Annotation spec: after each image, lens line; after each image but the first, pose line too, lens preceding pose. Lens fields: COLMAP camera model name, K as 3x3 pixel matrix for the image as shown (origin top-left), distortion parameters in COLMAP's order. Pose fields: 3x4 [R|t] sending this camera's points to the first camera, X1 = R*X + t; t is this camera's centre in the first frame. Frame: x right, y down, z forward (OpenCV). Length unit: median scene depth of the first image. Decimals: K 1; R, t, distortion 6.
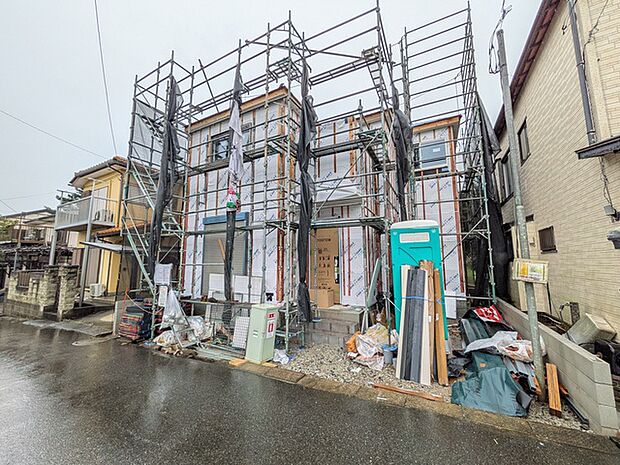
lens RADIAL K [[246.8, 0, 311.6], [0, 246.8, 230.7], [0, 0, 1]] dist [-0.001081, -0.000186]
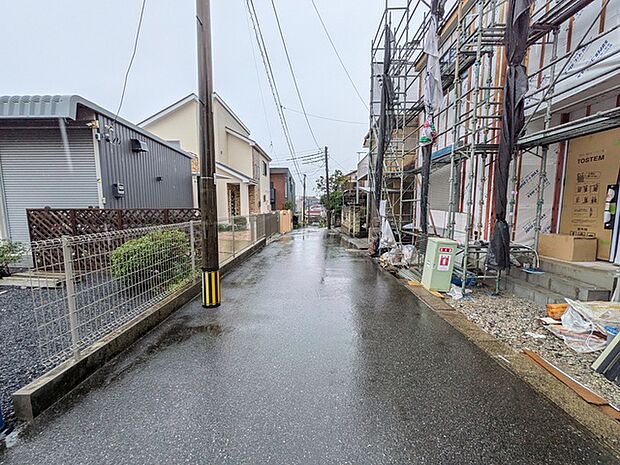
lens RADIAL K [[246.8, 0, 311.6], [0, 246.8, 230.7], [0, 0, 1]] dist [-0.001081, -0.000186]
pose [[0.459657, 0.092871, -0.883227, 0.448212], [0.111350, 0.980642, 0.161064, 0.055222], [0.881088, -0.172382, 0.440418, 0.120298]]
